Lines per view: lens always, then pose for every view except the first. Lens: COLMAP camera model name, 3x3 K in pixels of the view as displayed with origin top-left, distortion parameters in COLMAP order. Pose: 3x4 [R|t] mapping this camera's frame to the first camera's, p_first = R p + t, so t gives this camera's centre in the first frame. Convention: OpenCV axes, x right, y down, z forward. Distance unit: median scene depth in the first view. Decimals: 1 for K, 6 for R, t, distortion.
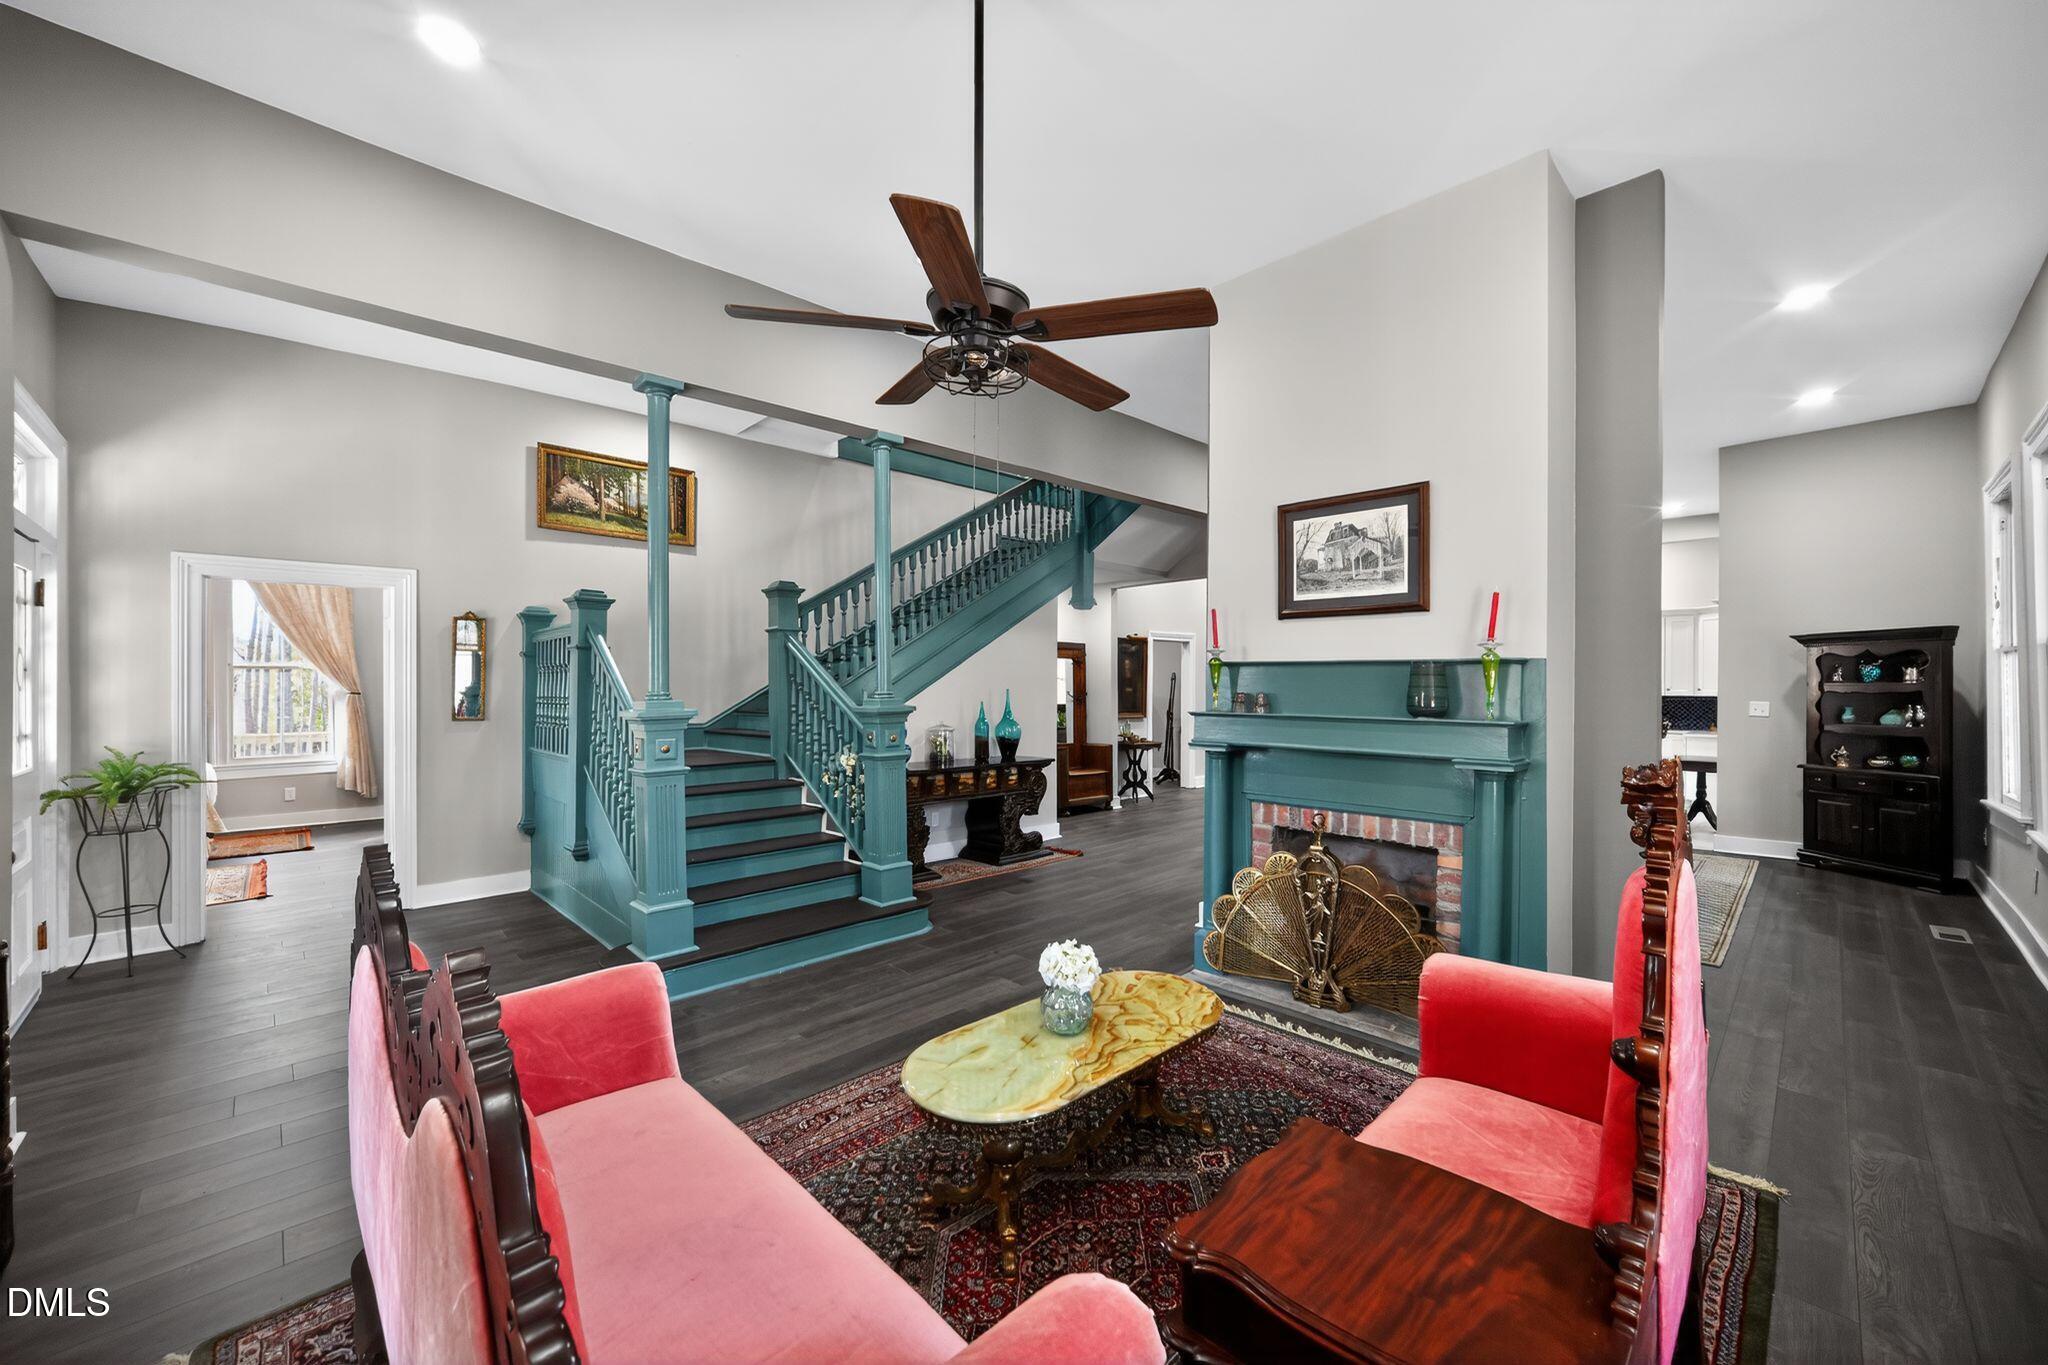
lens RADIAL K [[788.7, 0, 1024.0], [0, 788.7, 682.5], [0, 0, 1]] dist [-0.002370, 0.000067]
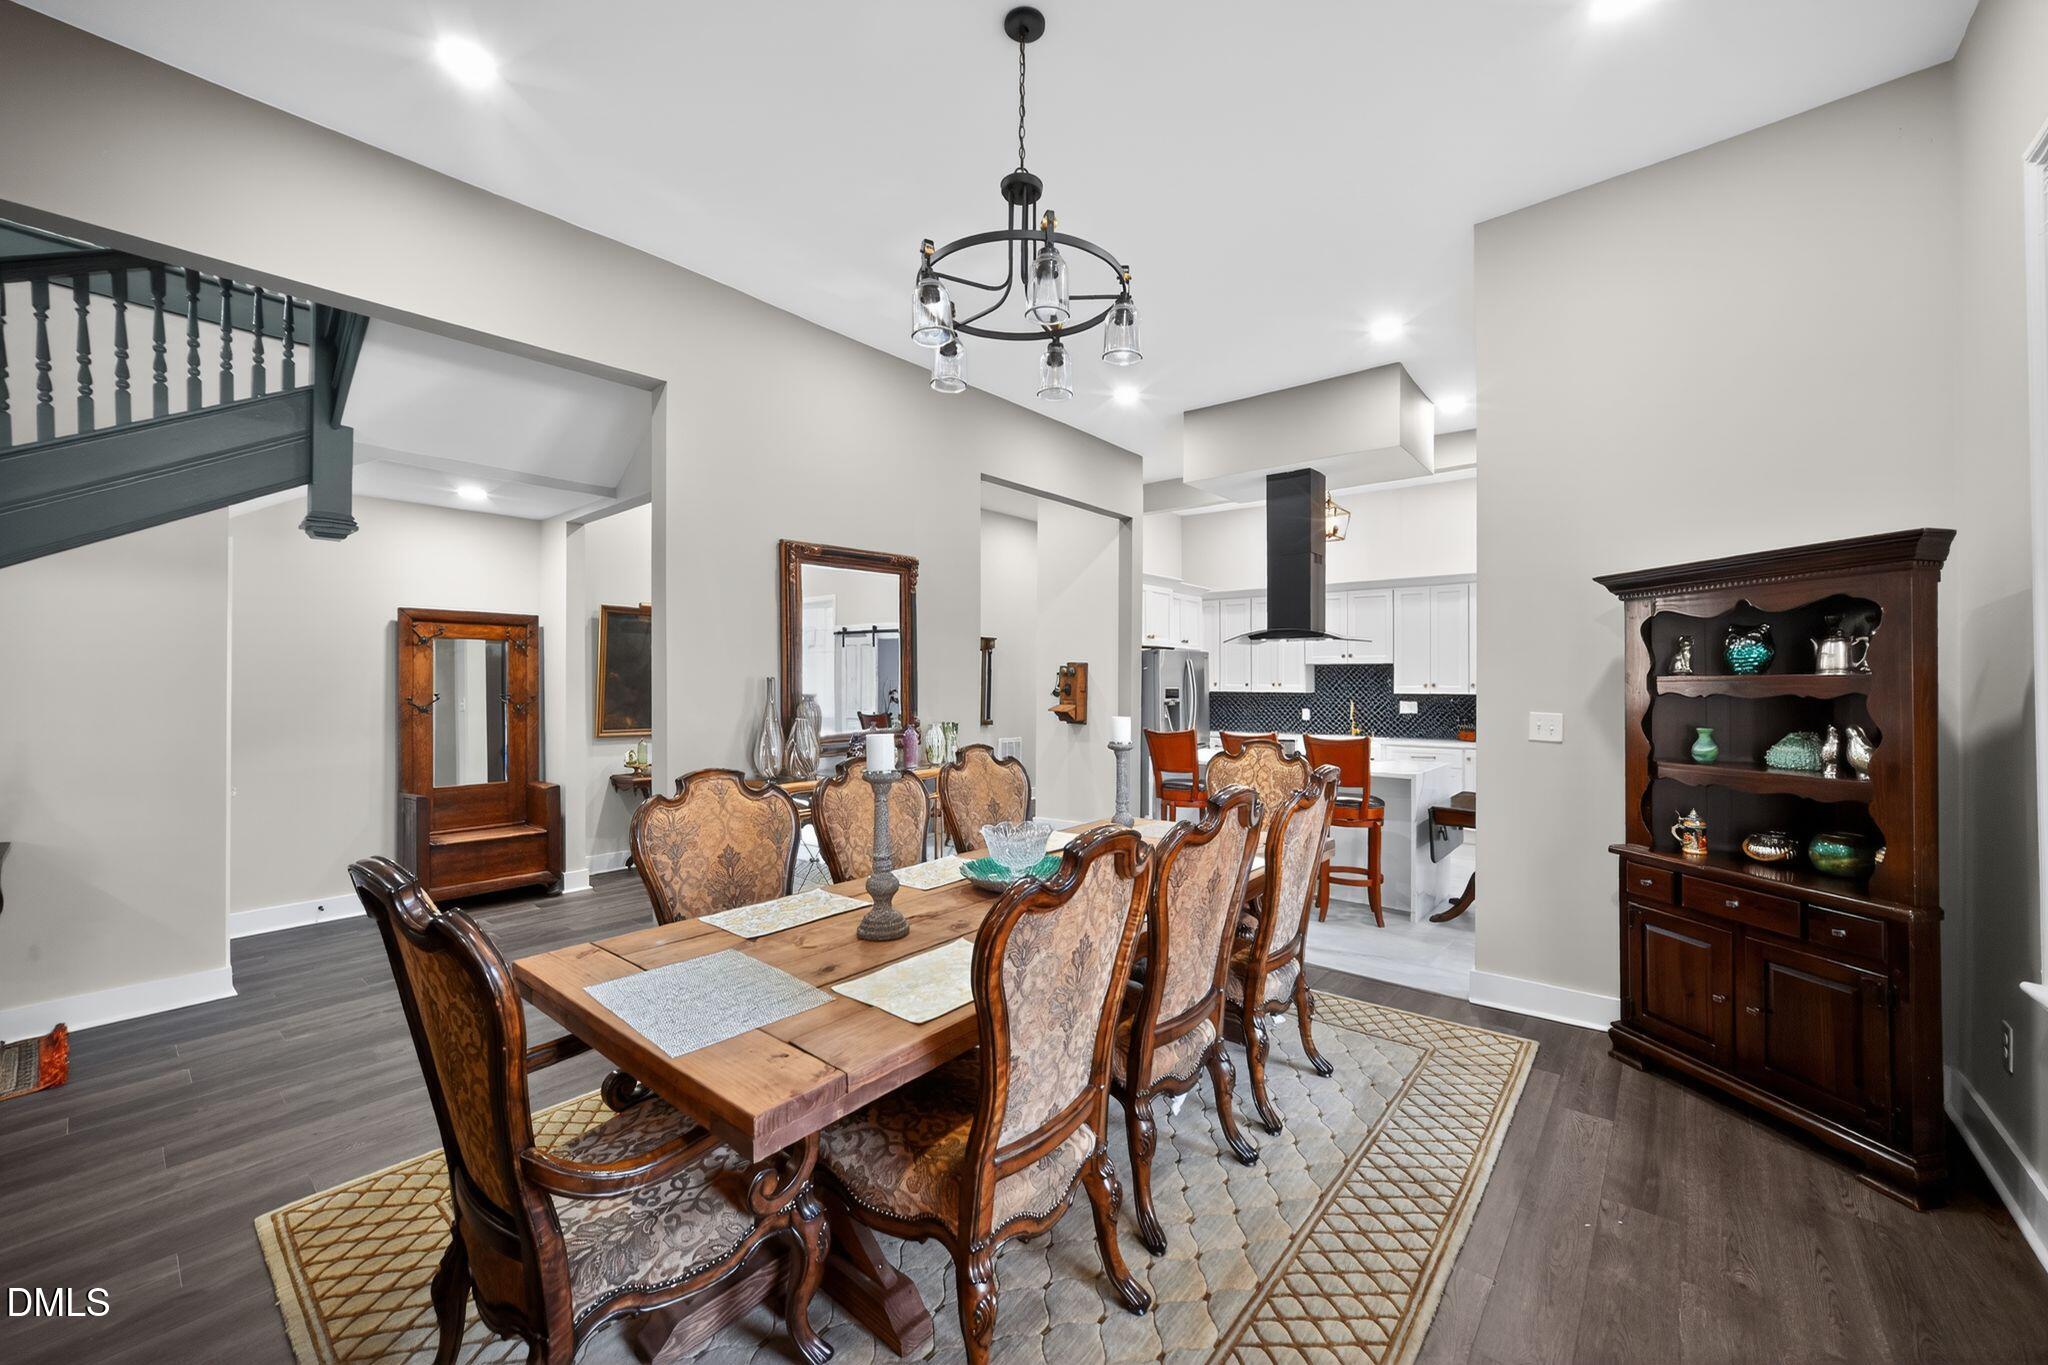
lens RADIAL K [[794.5, 0, 1020.5], [0, 794.5, 679.7], [0, 0, 1]] dist [-0.010210, 0.000021]
pose [[0.996438, -0.002855, 0.084280, 0.603363], [0.002898, 0.999996, -0.000397, 0.001861], [-0.084278, 0.000640, 0.996442, 0.567142]]
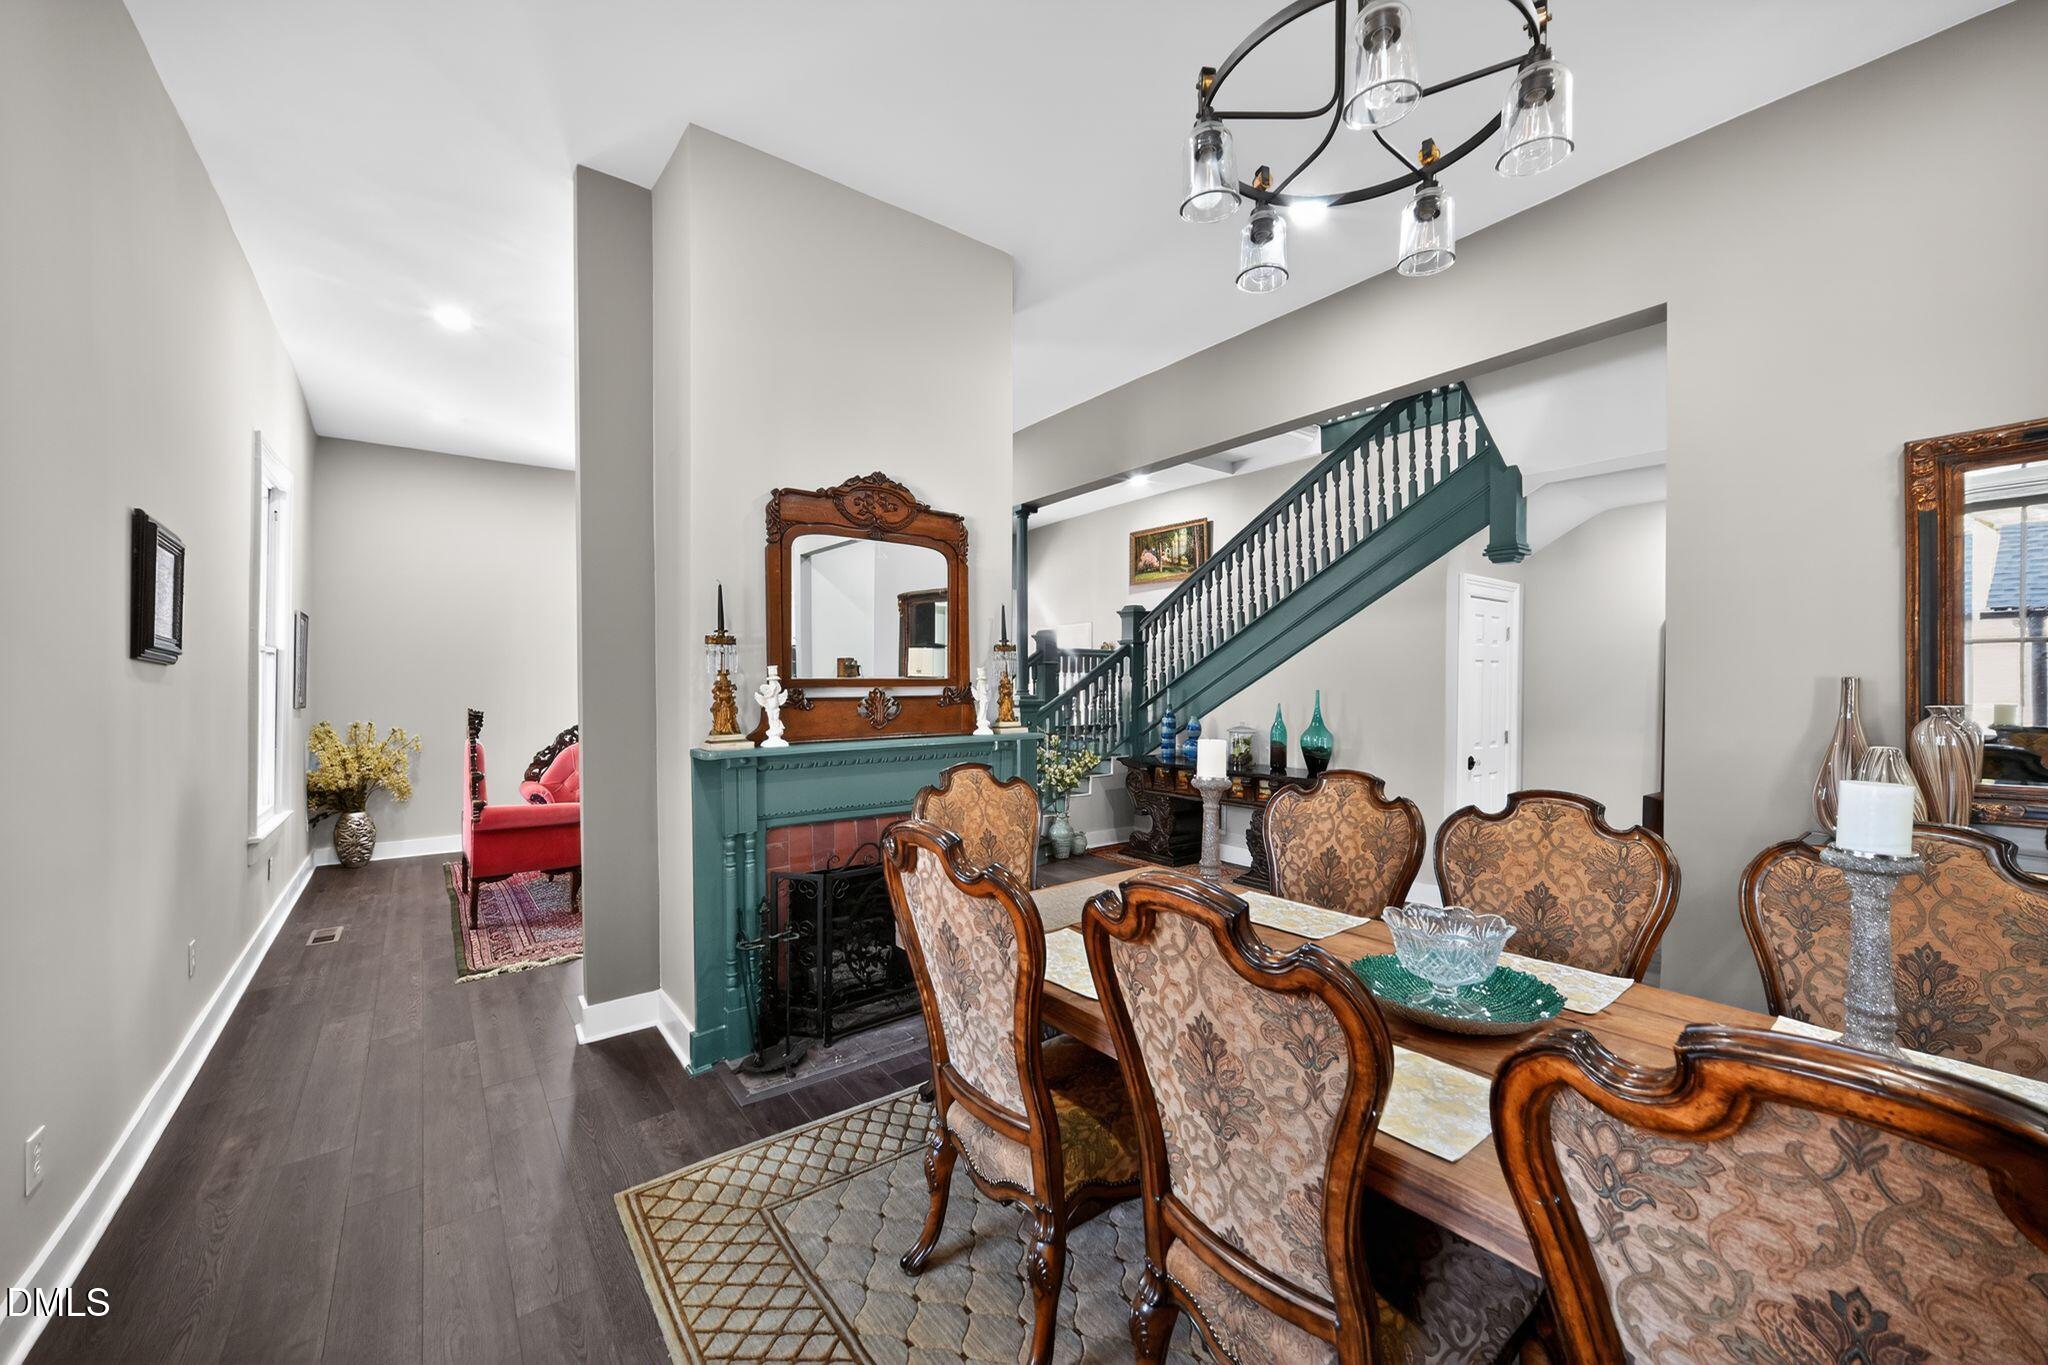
lens RADIAL K [[788.7, 0, 1024.0], [0, 788.7, 682.5], [0, 0, 1]] dist [-0.002370, 0.000067]
pose [[-0.124788, 0.000417, -0.992183, 0.917225], [0.000810, 1.000000, 0.000318, 0.001138], [0.992183, -0.000764, -0.124788, 0.881455]]
